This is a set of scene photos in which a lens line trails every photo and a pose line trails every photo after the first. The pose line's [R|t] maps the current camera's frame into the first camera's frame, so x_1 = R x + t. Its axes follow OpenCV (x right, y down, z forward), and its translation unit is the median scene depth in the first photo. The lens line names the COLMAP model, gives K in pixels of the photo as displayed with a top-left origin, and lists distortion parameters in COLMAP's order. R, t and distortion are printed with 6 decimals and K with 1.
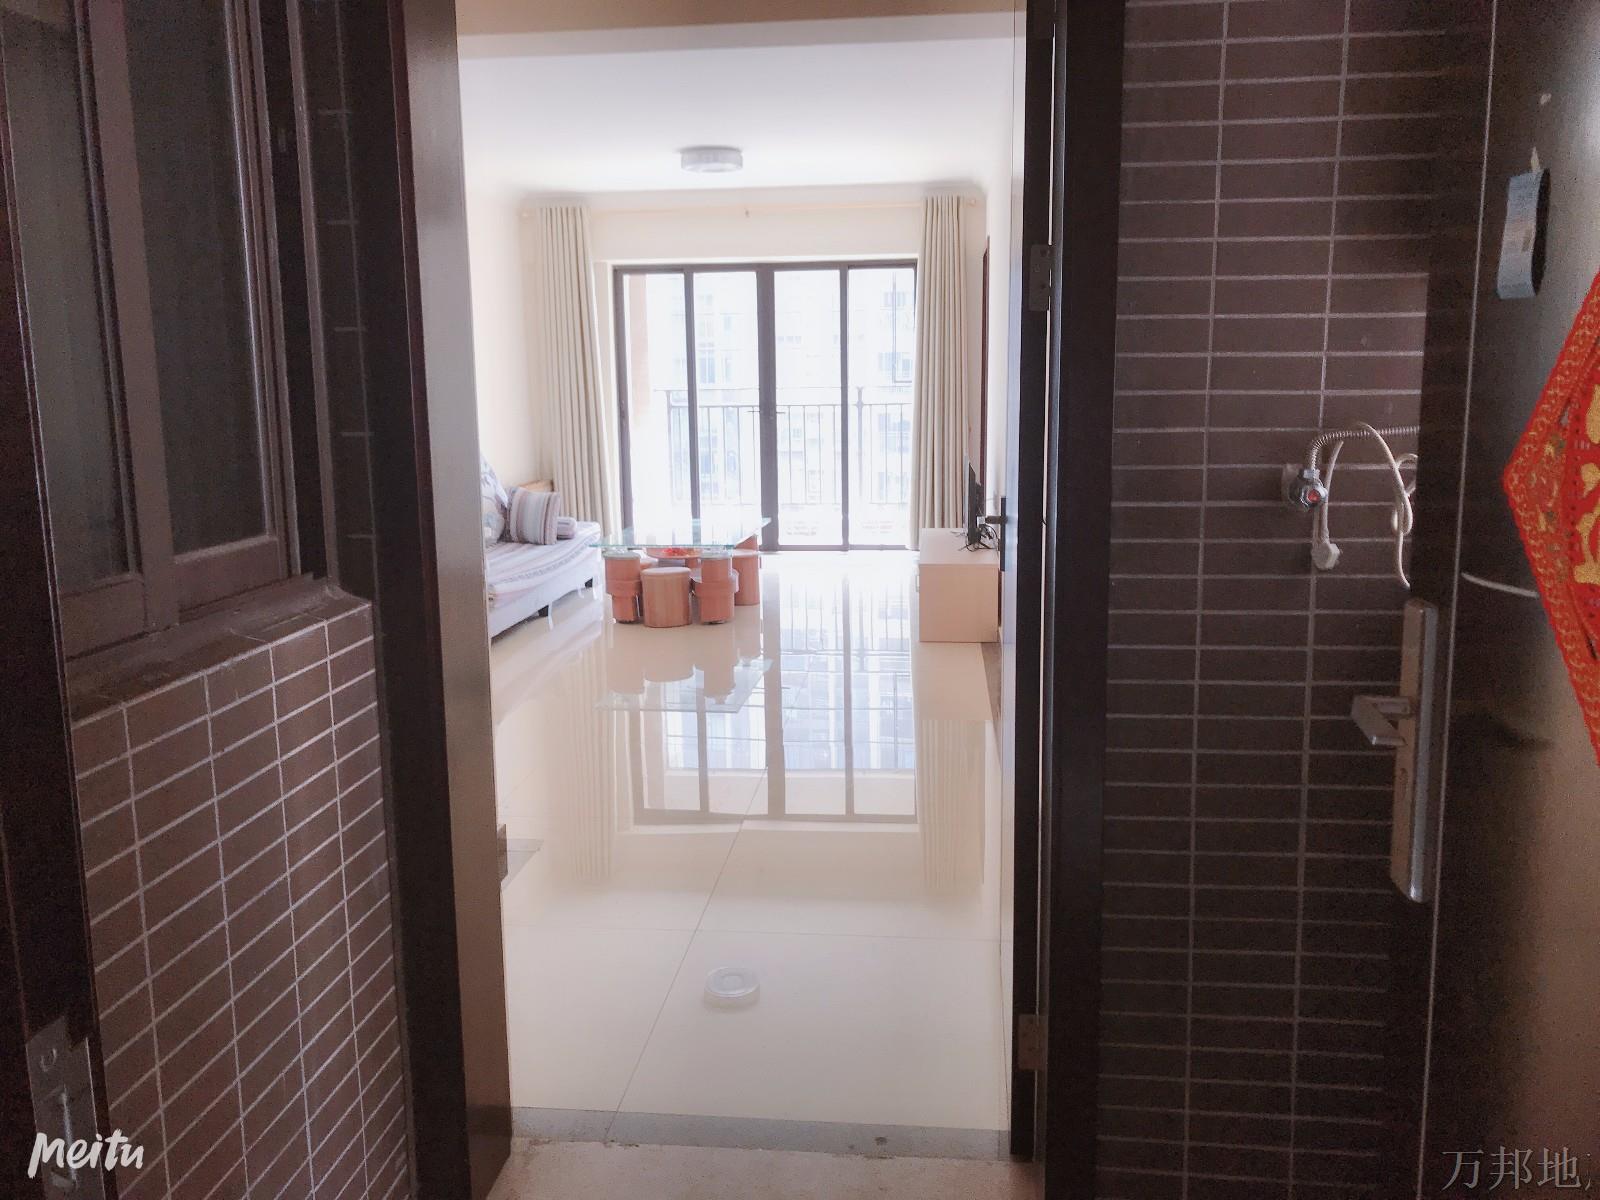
lens RADIAL K [[1319.7, 0, 808.9], [0, 1319.7, 595.5], [0, 0, 1]] dist [0.000364, -0.005109]
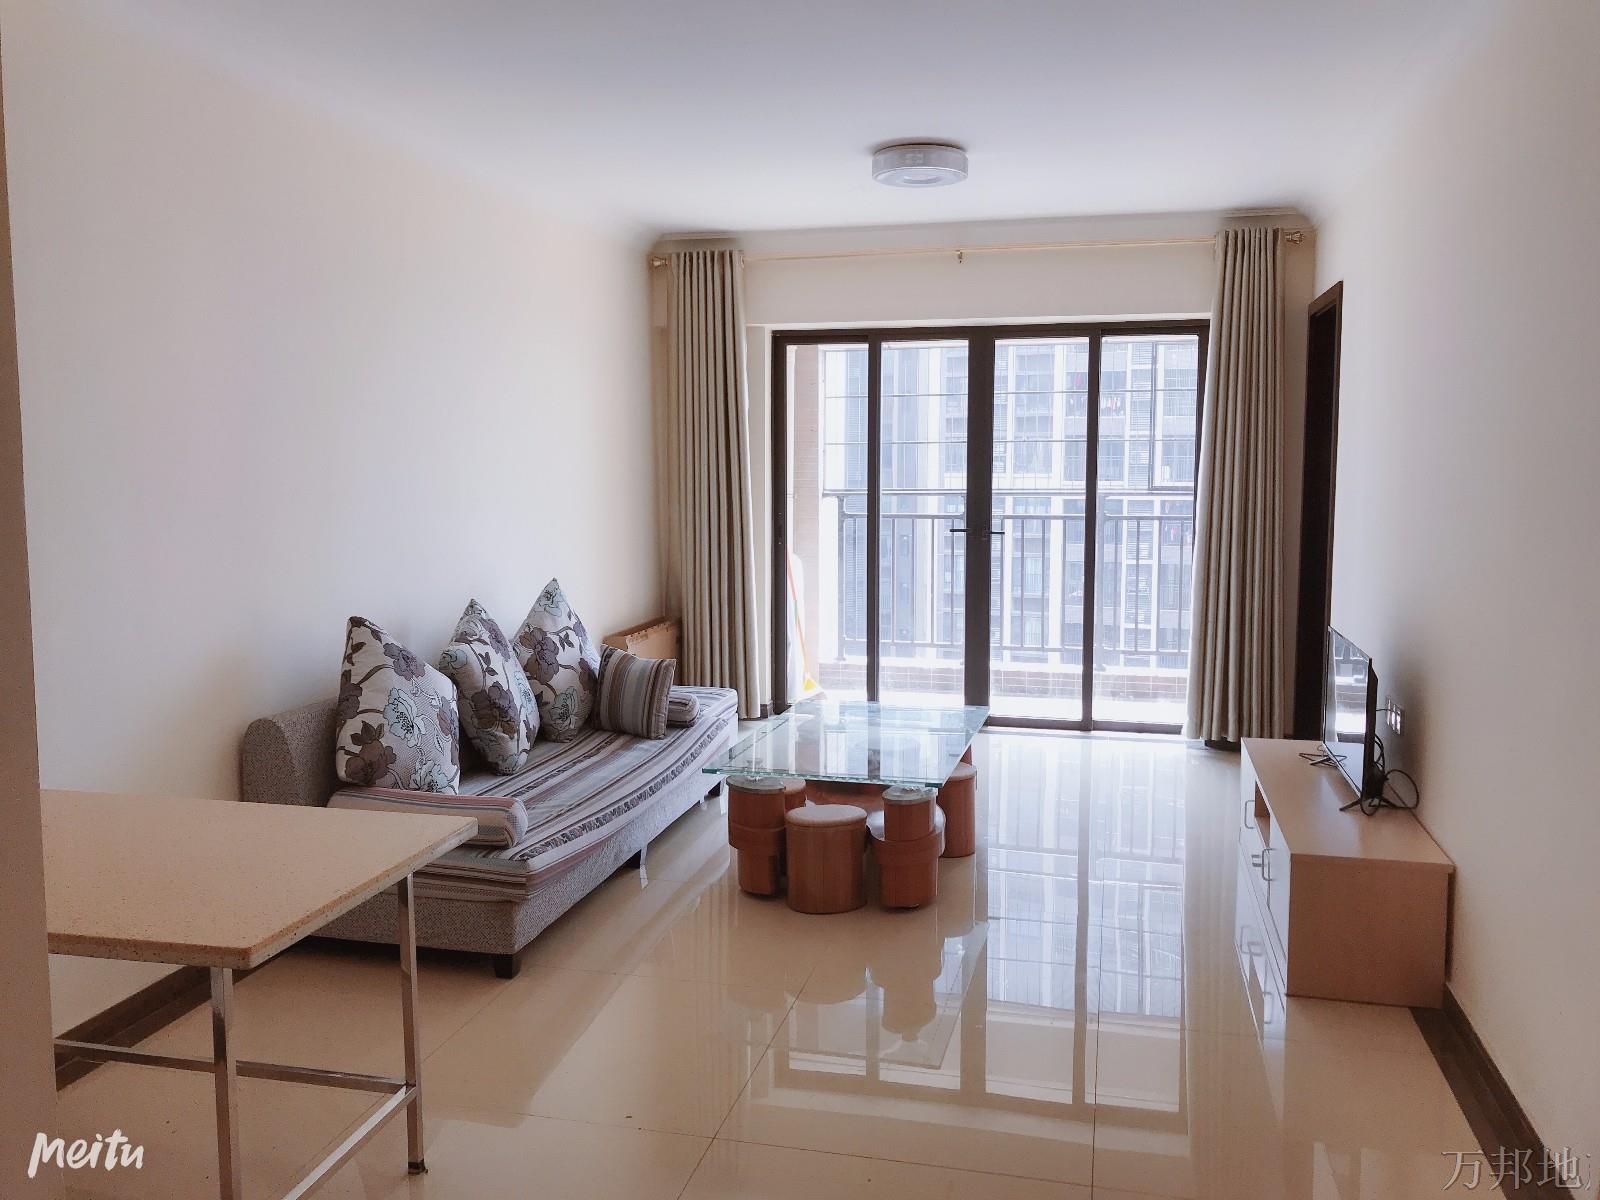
lens RADIAL K [[1319.7, 0, 795.8], [0, 1319.7, 603.4], [0, 0, 1]] dist [0.000364, -0.005109]
pose [[0.990072, 0.028821, -0.137574, -0.032186], [-0.036679, 0.997817, -0.054922, -0.062522], [0.135691, 0.059423, 0.988968, 0.301915]]
